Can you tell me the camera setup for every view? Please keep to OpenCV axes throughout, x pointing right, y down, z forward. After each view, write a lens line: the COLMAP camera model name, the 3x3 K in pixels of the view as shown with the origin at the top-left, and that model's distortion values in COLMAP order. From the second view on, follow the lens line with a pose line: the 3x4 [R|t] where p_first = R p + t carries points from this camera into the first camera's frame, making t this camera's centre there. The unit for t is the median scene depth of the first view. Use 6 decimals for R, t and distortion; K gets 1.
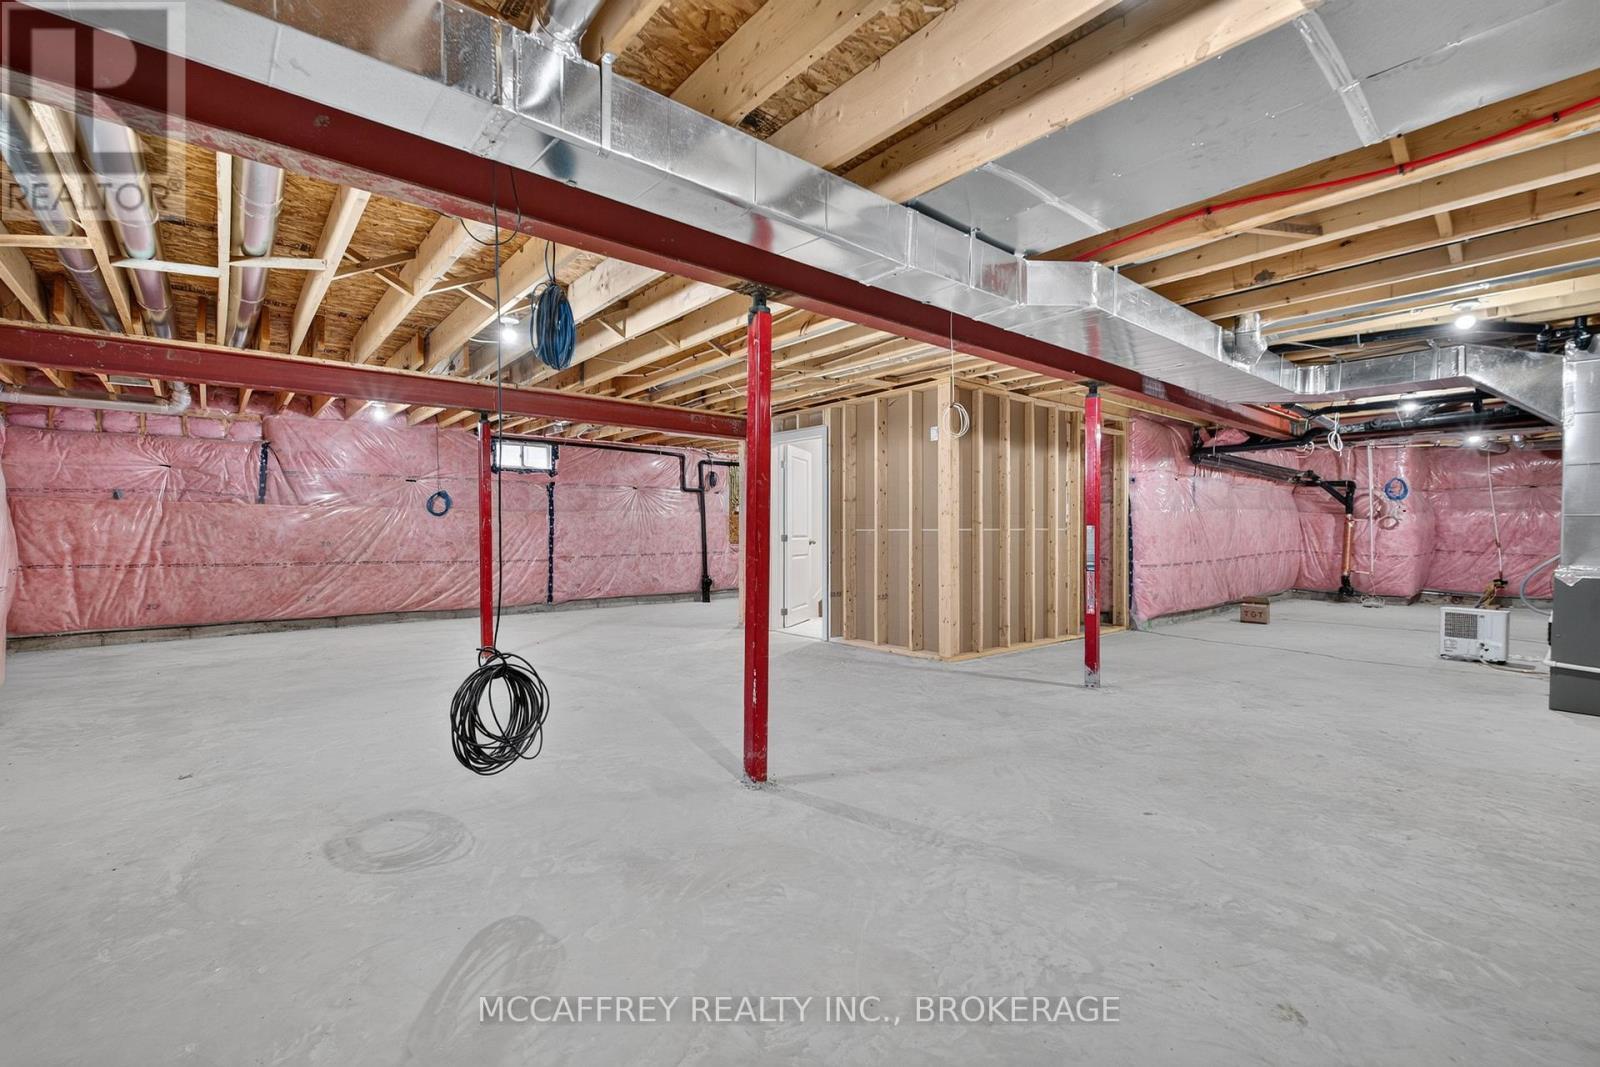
lens RADIAL K [[690.7, 0, 800.7], [0, 690.7, 528.5], [0, 0, 1]] dist [0.016625, -0.000154]
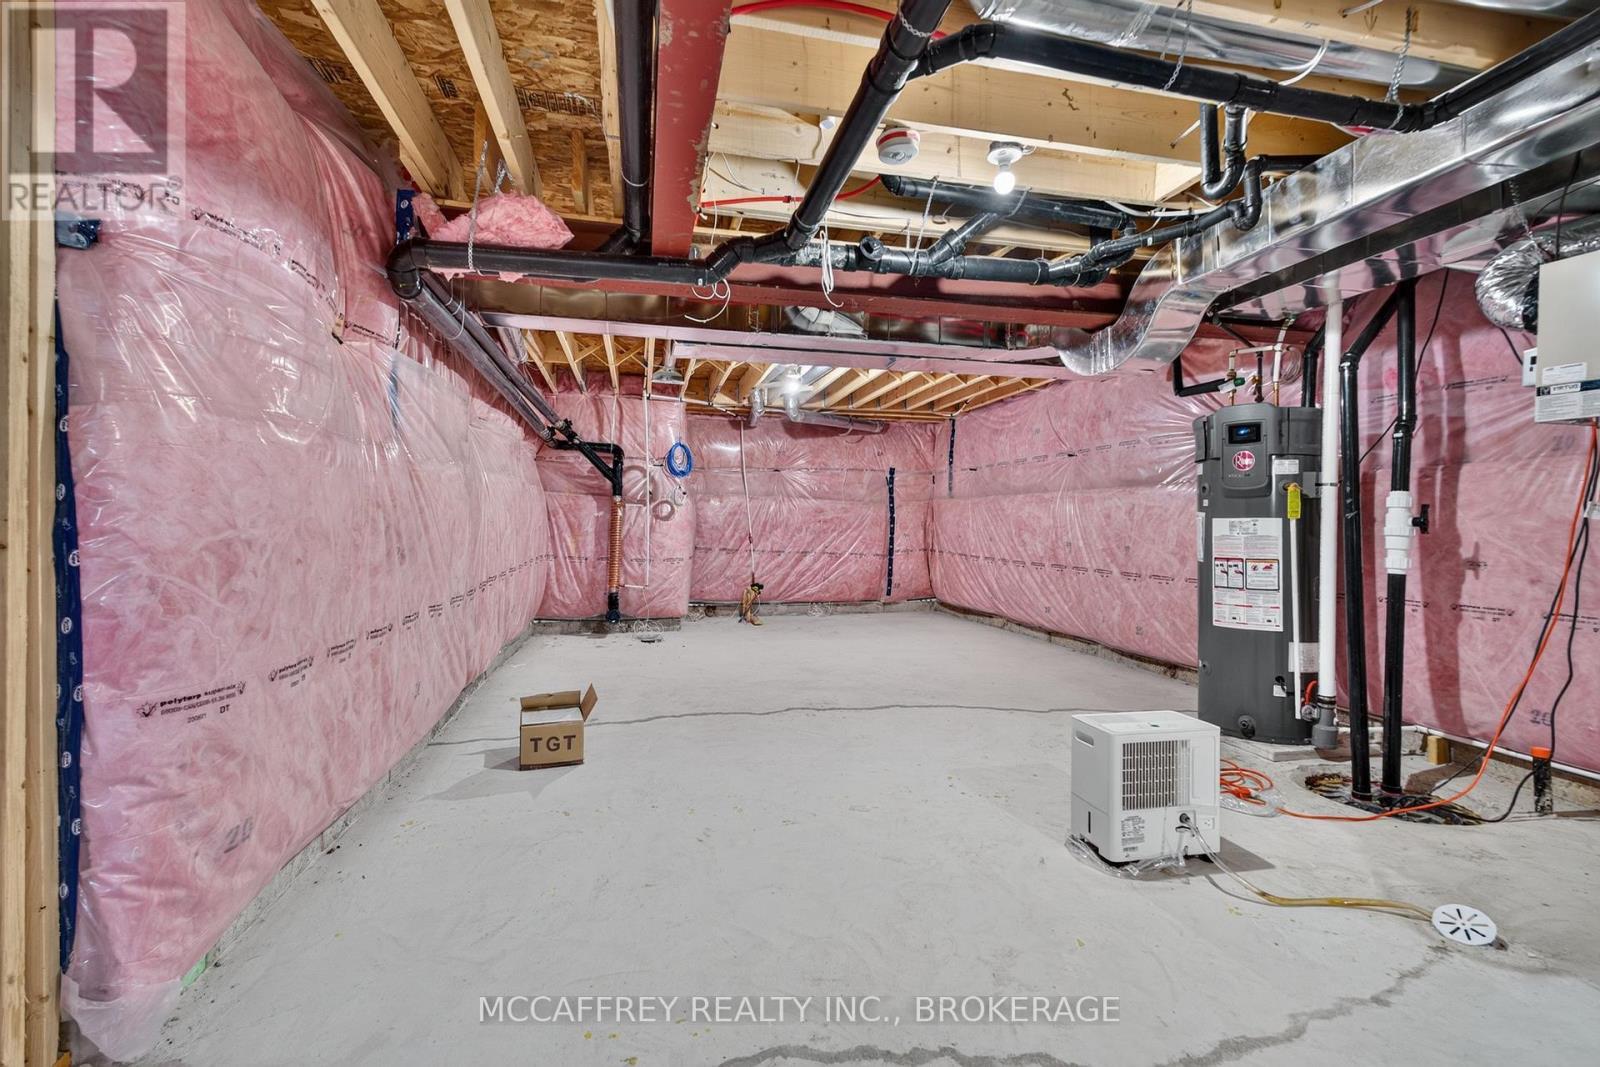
lens RADIAL K [[690.7, 0, 800.7], [0, 690.7, 528.5], [0, 0, 1]] dist [0.016625, -0.000154]
pose [[0.454653, -0.006761, 0.890643, 0.302684], [-0.002322, 0.999959, 0.008776, 0.003145], [-0.890666, -0.006058, 0.454618, 0.568787]]
